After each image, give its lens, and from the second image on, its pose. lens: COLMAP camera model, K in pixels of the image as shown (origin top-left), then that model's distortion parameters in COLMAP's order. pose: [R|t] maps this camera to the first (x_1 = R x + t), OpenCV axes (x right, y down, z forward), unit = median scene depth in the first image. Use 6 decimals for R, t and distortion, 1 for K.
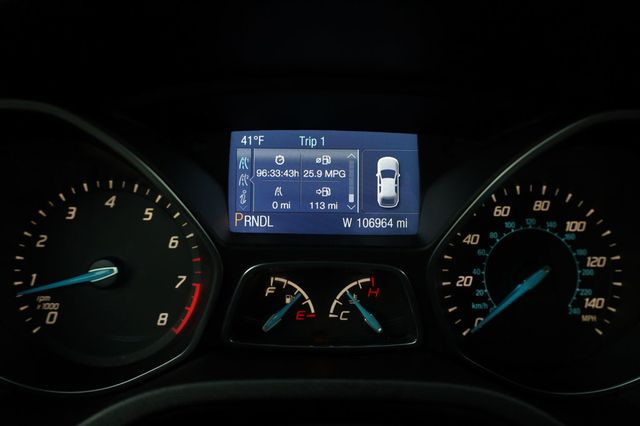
lens RADIAL K [[574.1, 0, 320.0], [0, 574.1, 213.0], [0, 0, 1]] dist [0.003488, 0.000868]
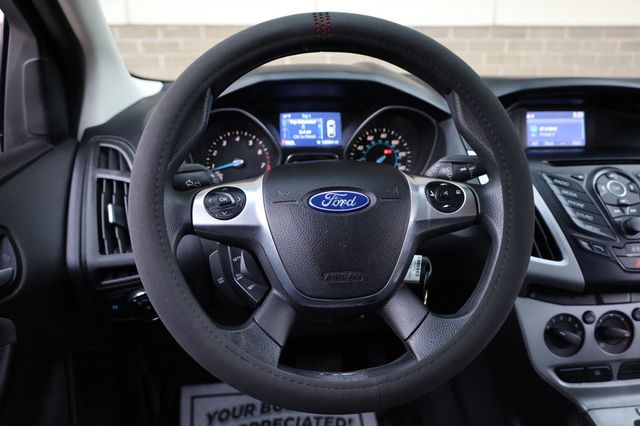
lens RADIAL K [[500.1, 0, 320.0], [0, 500.1, 213.0], [0, 0, 1]] dist [-0.010518, -0.007565]
pose [[0.996666, -0.042513, 0.069639, -0.139821], [0.036894, 0.996105, 0.080085, 0.169293], [-0.072772, -0.077248, 0.994353, -1.602036]]
